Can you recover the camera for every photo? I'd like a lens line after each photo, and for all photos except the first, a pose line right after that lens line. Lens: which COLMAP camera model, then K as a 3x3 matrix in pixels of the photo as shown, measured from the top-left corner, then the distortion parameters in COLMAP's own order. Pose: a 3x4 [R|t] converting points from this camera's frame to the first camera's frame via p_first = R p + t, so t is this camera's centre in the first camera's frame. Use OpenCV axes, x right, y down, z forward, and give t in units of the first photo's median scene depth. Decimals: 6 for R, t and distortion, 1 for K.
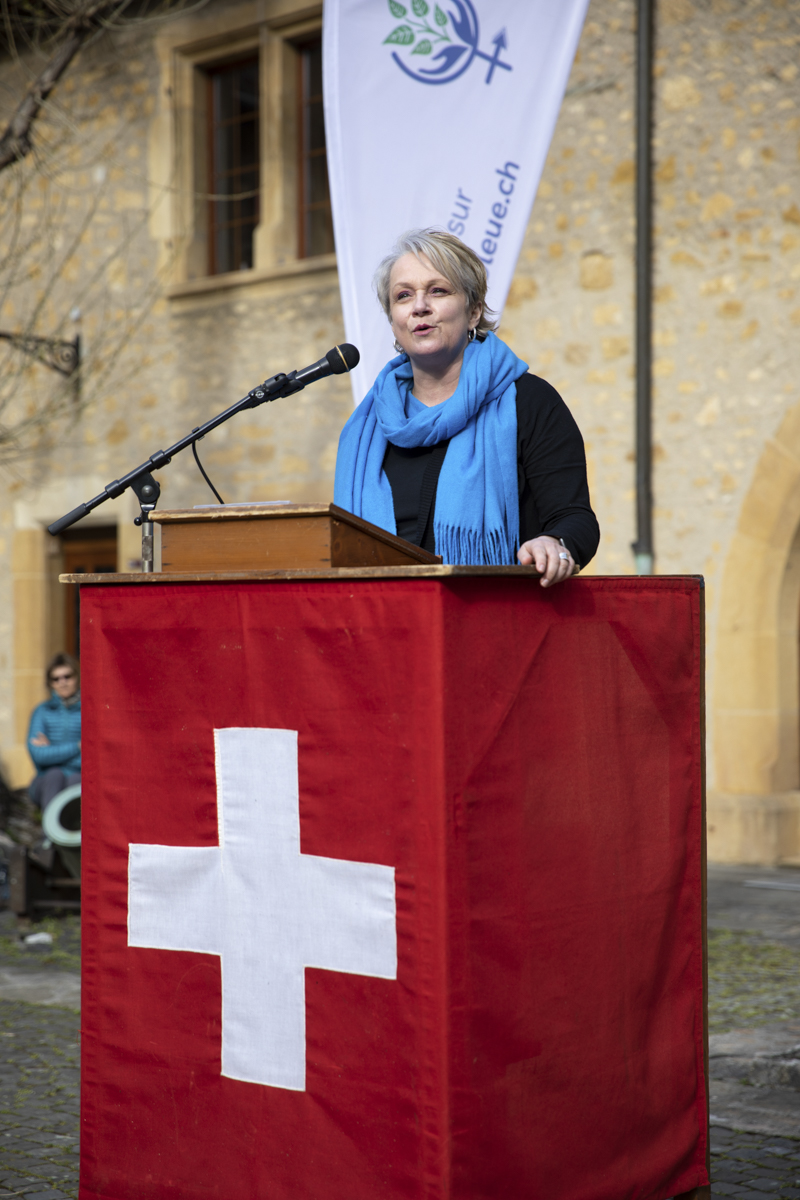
lens RADIAL K [[2251.3, 0, 399.2], [0, 2251.3, 595.2], [0, 0, 1]] dist [0.238564, -0.147939]
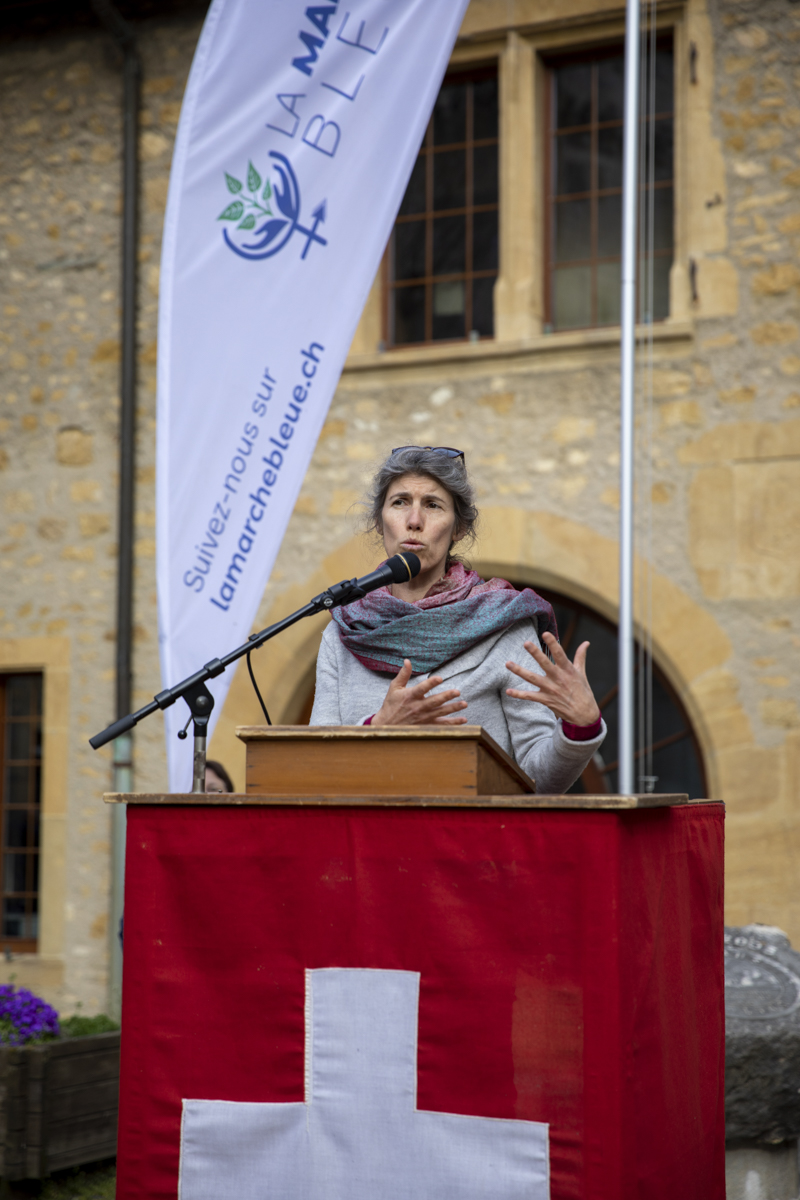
lens RADIAL K [[2251.3, 0, 399.2], [0, 2251.3, 595.2], [0, 0, 1]] dist [0.238564, -0.147939]
pose [[0.946336, 0.040902, 0.320586, -0.112381], [-0.017080, 0.996902, -0.076770, -0.006972], [-0.322733, 0.067175, 0.944103, 0.036962]]
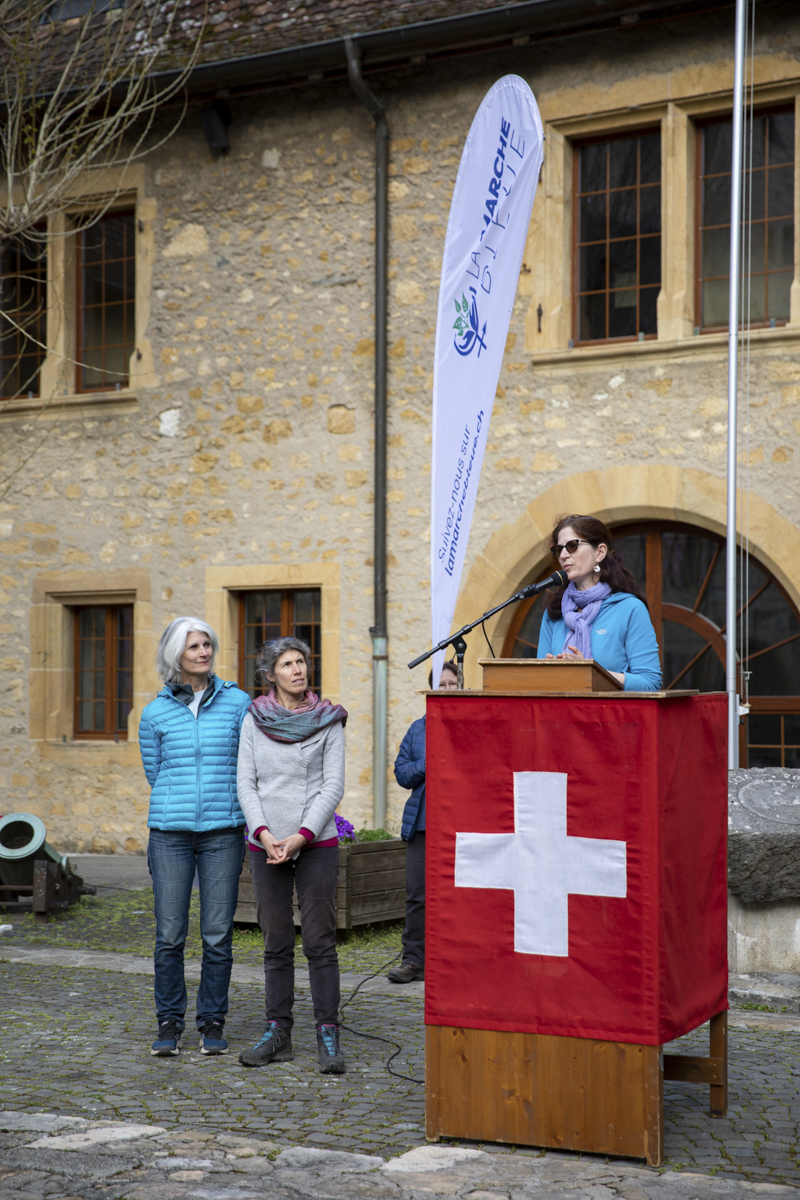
lens RADIAL K [[2116.9, 0, 407.5], [0, 2116.9, 596.8], [0, 0, 1]] dist [0.165156, 0.198302]
pose [[0.972535, 0.018452, 0.232026, -0.192803], [-0.013428, 0.999640, -0.023215, -0.015495], [-0.232371, 0.019462, 0.972433, -0.242713]]
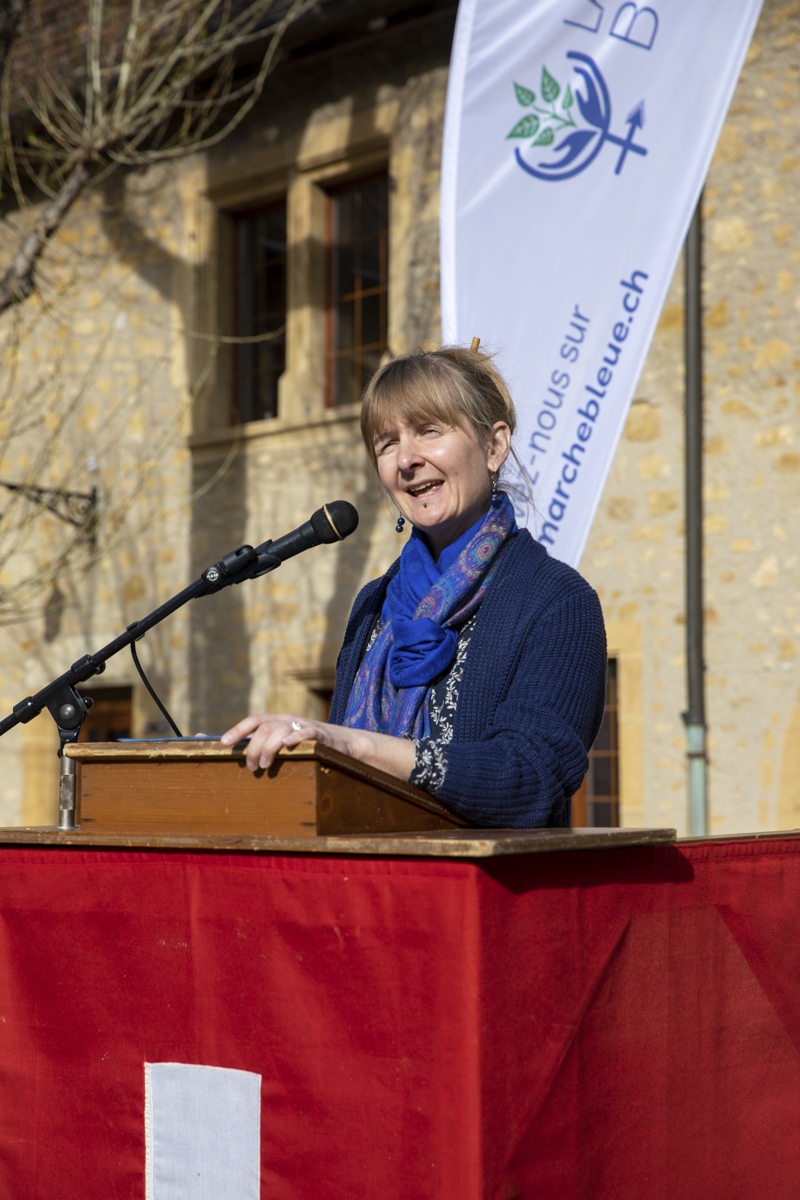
lens RADIAL K [[2233.4, 0, 399.5], [0, 2233.4, 600.6], [0, 0, 1]] dist [0.221484, 0.043339]
pose [[0.999875, 0.004523, -0.015131, 0.001560], [-0.005467, 0.998005, -0.062896, -0.012599], [0.014816, 0.062971, 0.997905, 0.097398]]
